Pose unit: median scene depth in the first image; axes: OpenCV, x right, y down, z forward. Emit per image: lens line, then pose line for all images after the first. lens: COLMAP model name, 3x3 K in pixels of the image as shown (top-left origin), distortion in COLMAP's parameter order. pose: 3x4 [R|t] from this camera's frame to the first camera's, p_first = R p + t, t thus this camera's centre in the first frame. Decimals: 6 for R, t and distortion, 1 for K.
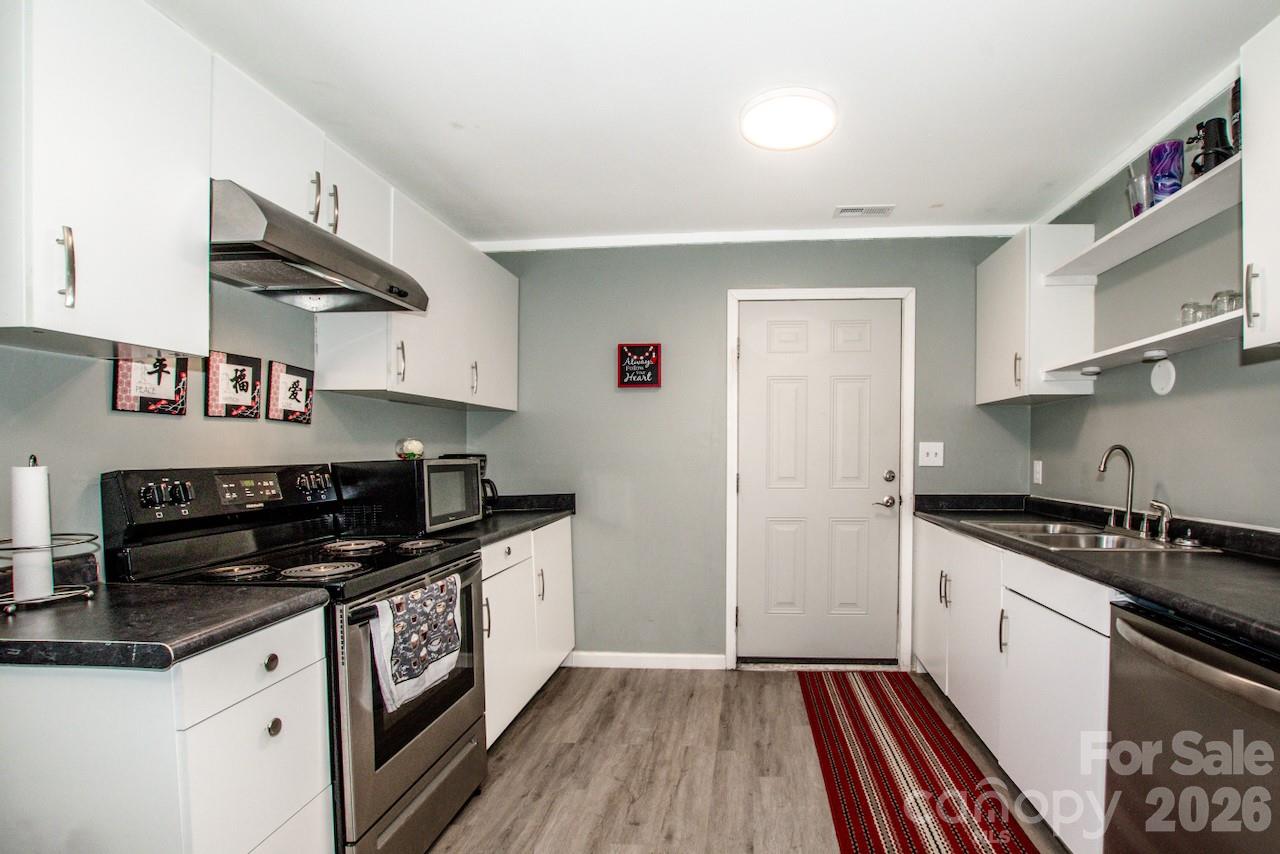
lens RADIAL K [[589.0, 0, 683.0], [0, 589.0, 462.1], [0, 0, 1]] dist [-0.039545, 0.006537]
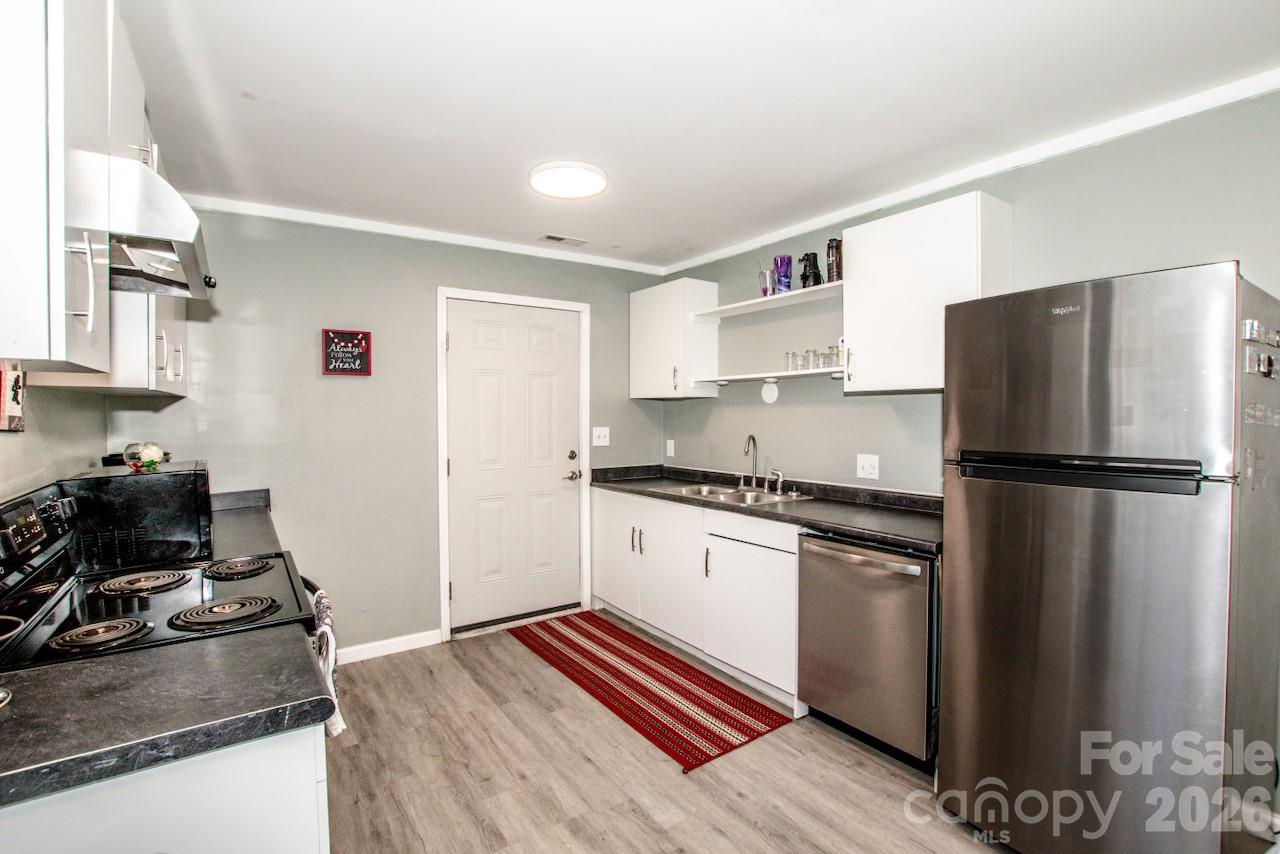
lens RADIAL K [[589.0, 0, 615.5], [0, 589.0, 428.3], [0, 0, 1]] dist [-0.039545, 0.006537]
pose [[0.791877, -0.019498, 0.610369, -0.370184], [0.014855, 0.999809, 0.012667, -0.052091], [-0.610500, -0.000964, 0.792016, -0.039174]]
